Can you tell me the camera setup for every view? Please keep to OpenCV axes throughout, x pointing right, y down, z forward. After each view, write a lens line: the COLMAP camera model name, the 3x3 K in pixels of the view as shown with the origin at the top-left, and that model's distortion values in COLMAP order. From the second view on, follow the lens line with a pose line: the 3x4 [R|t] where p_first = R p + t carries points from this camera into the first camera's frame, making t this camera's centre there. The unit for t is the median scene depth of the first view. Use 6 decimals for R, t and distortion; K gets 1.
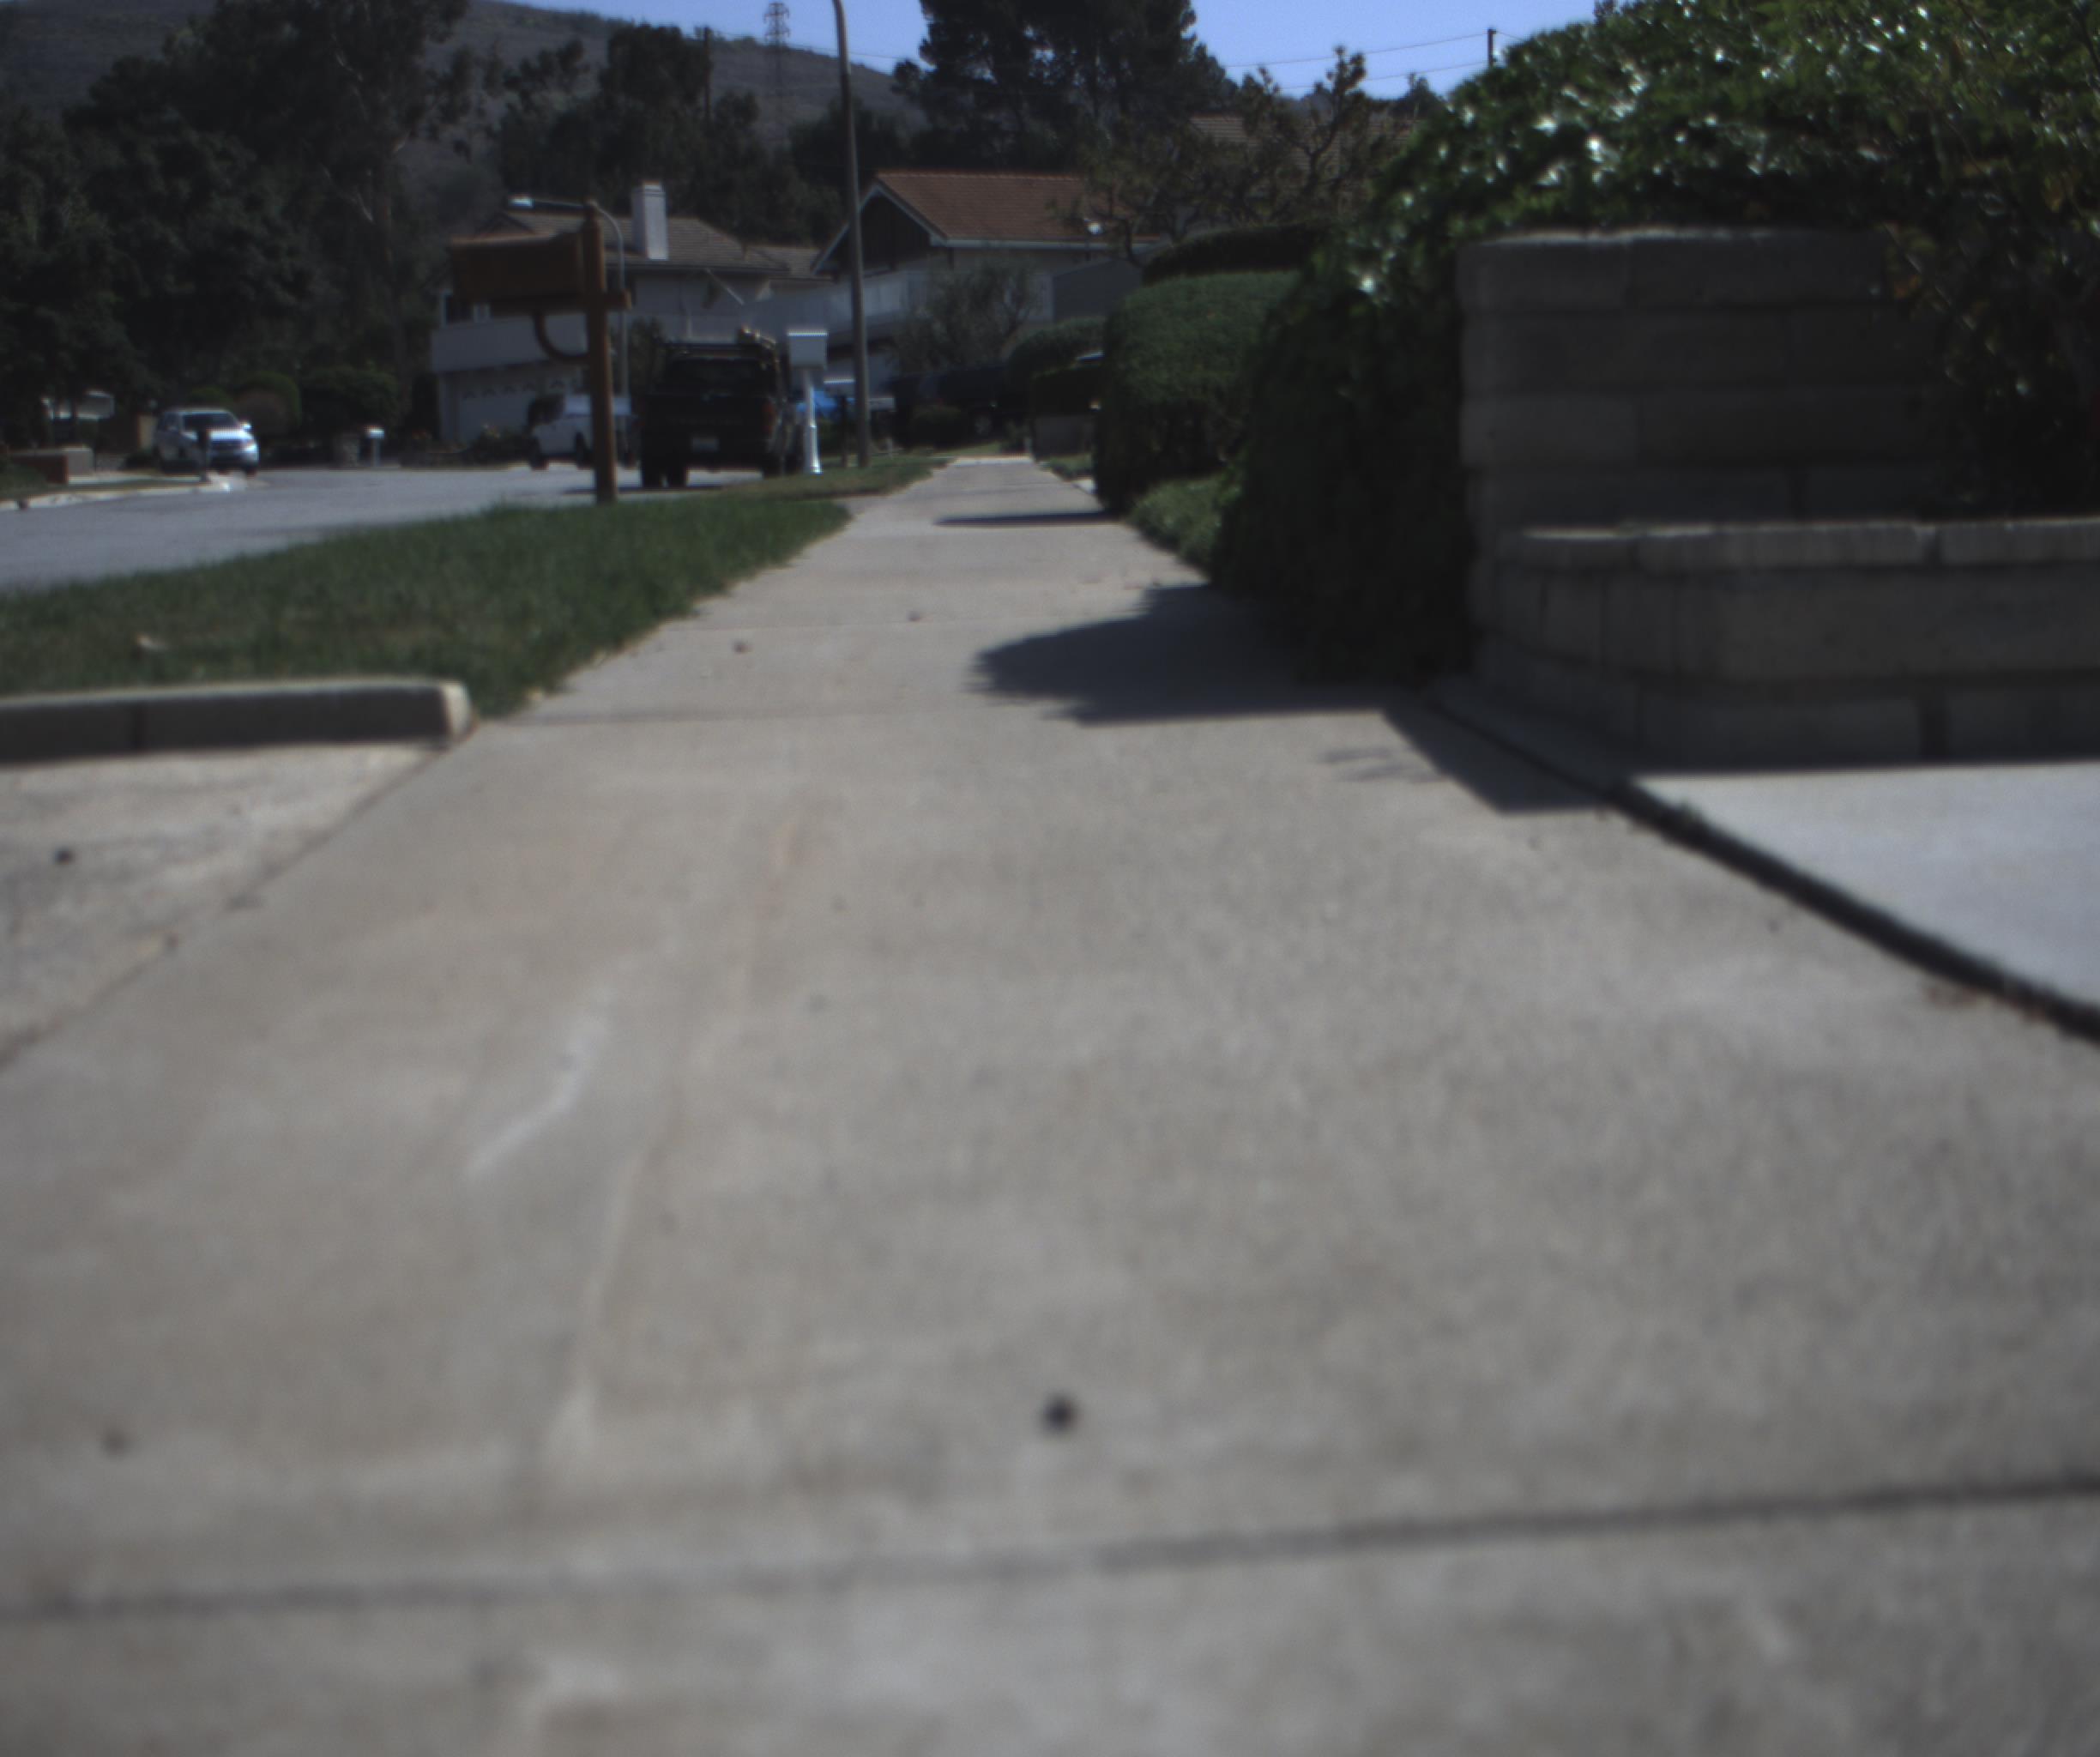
lens RADIAL K [[3922.8, 0, 1050.0], [0, 3922.8, 878.5], [0, 0, 1]] dist [-0.175973, 0.817276]
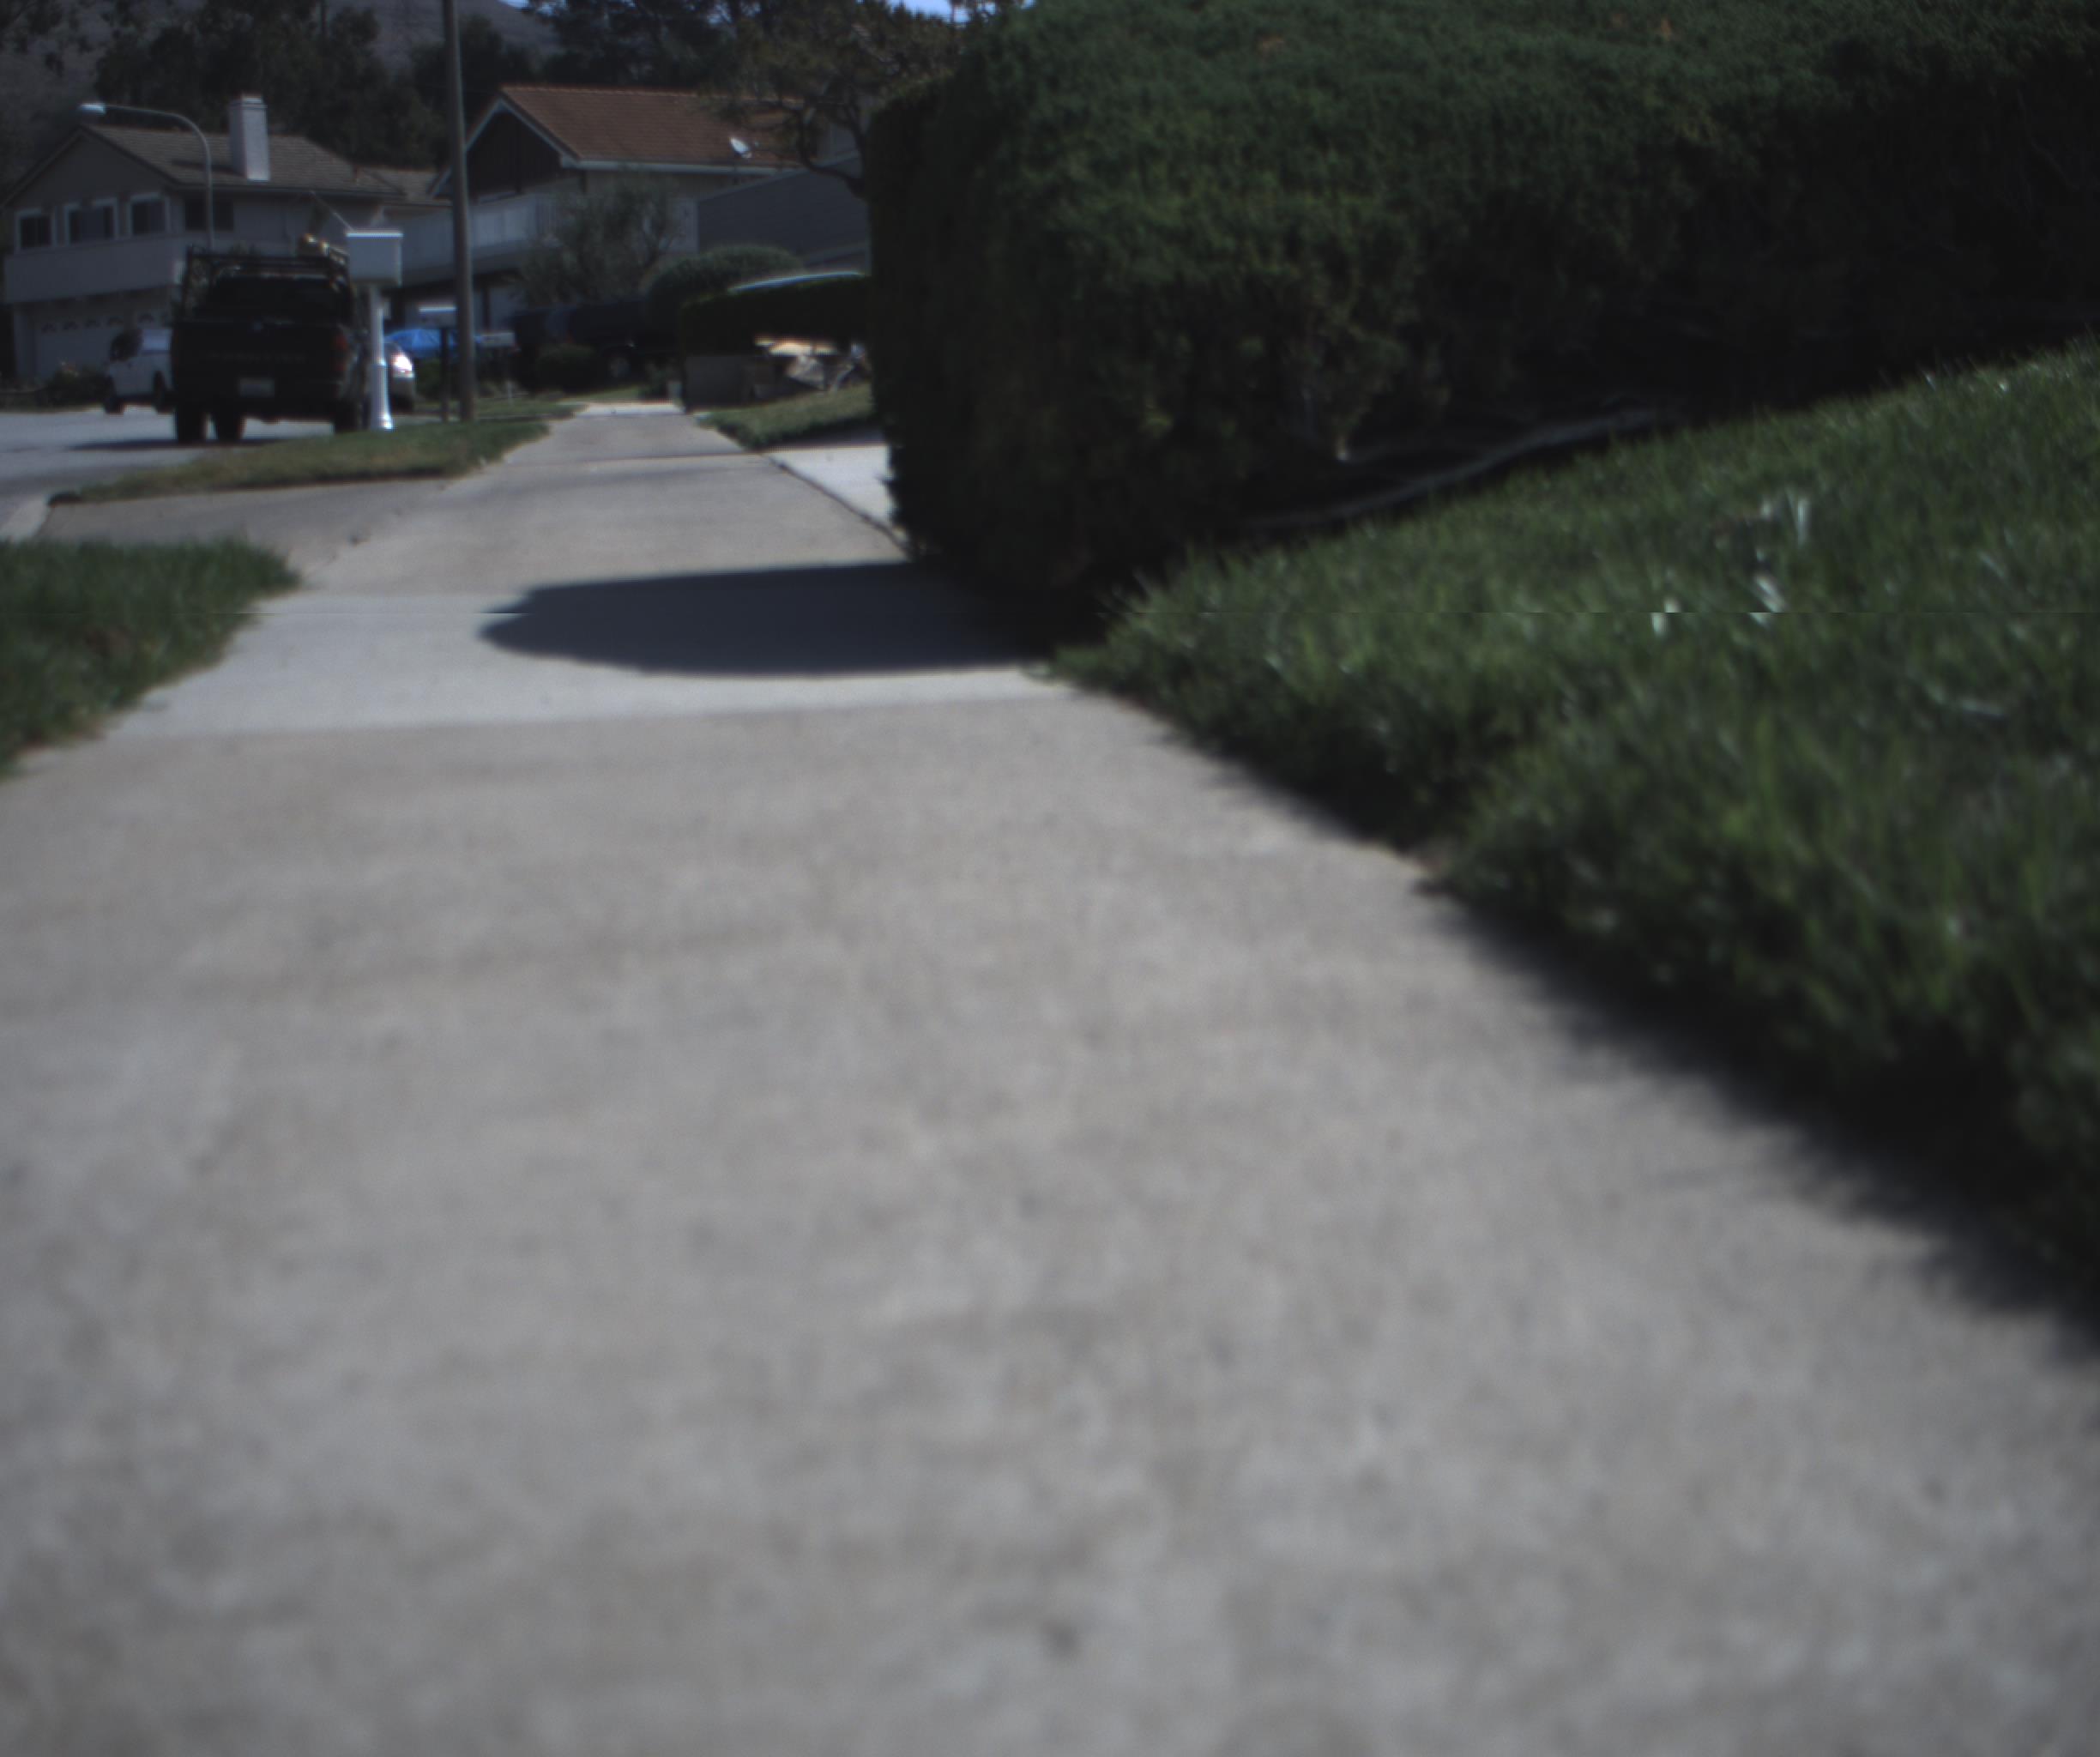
lens RADIAL K [[3922.8, 0, 1050.0], [0, 3922.8, 878.5], [0, 0, 1]] dist [-0.175973, 0.817276]
pose [[0.995706, -0.001573, 0.092555, -0.001605], [0.000291, 0.999904, 0.013863, -0.010314], [-0.092568, -0.013776, 0.995611, 0.091164]]
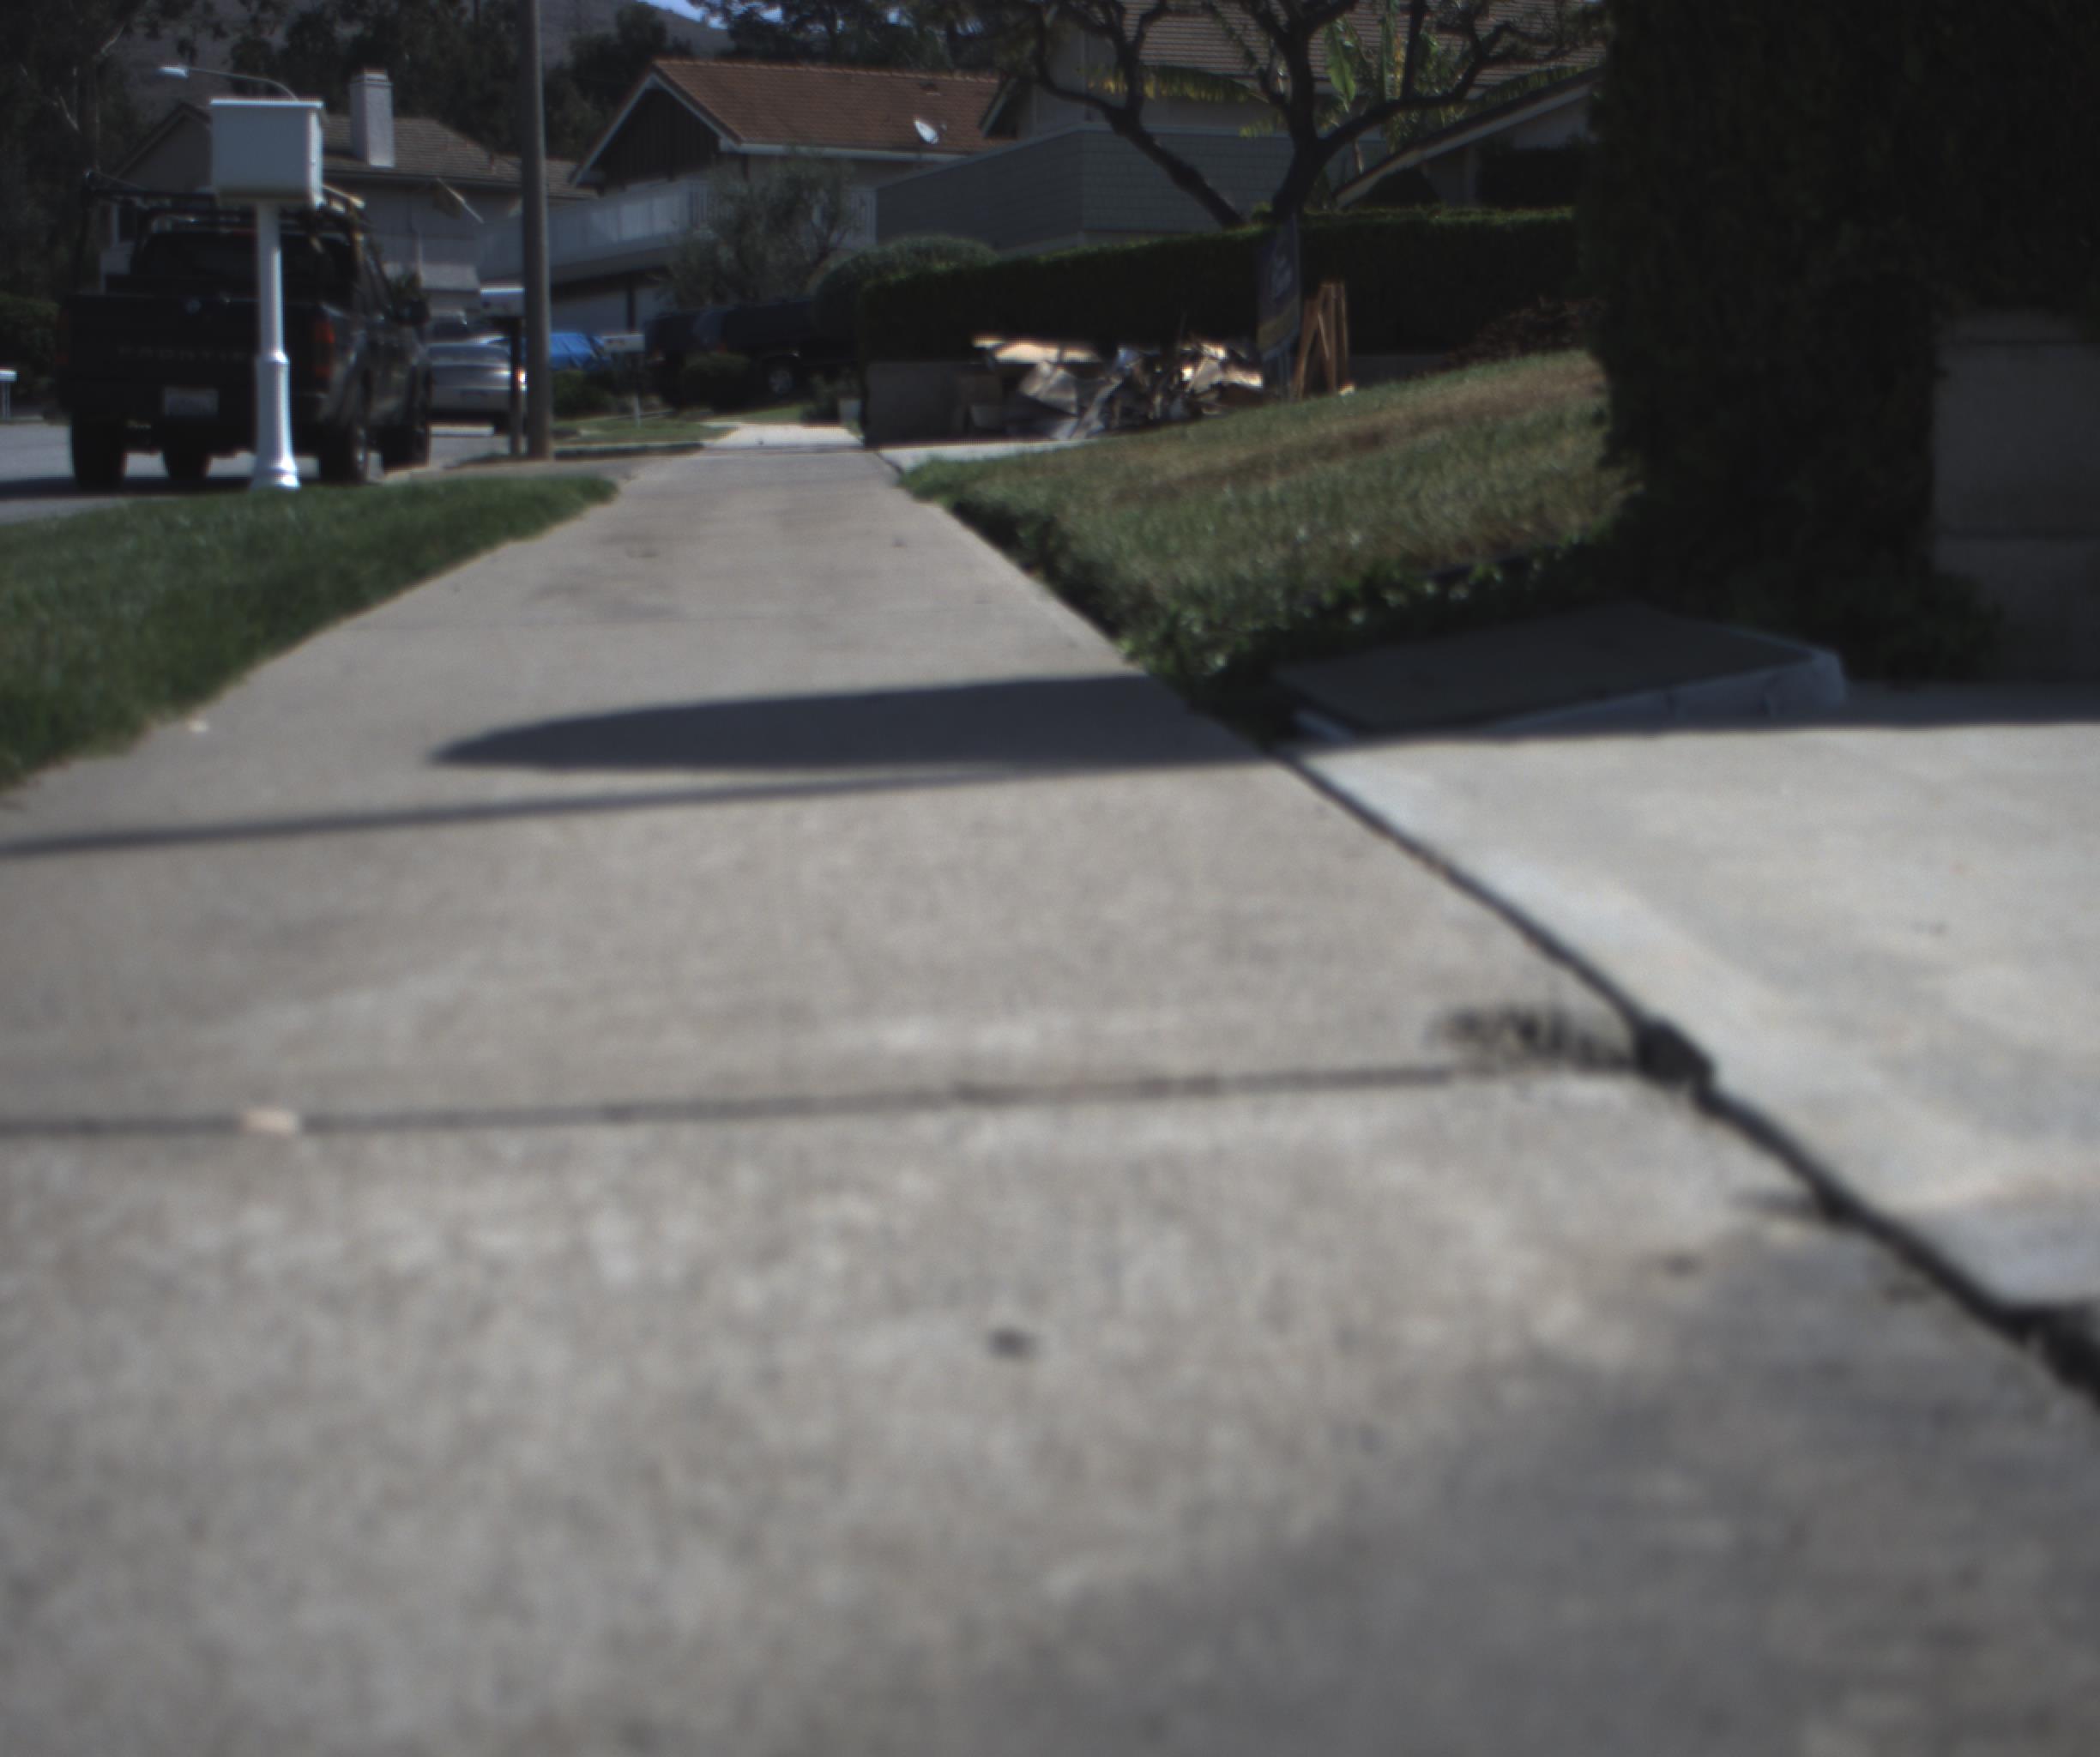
lens RADIAL K [[3922.8, 0, 1050.0], [0, 3922.8, 878.5], [0, 0, 1]] dist [-0.175973, 0.817276]
pose [[0.998561, 0.015236, 0.051420, -0.002294], [-0.015723, 0.999835, 0.009086, -0.023840], [-0.051274, -0.009881, 0.998636, 0.210144]]
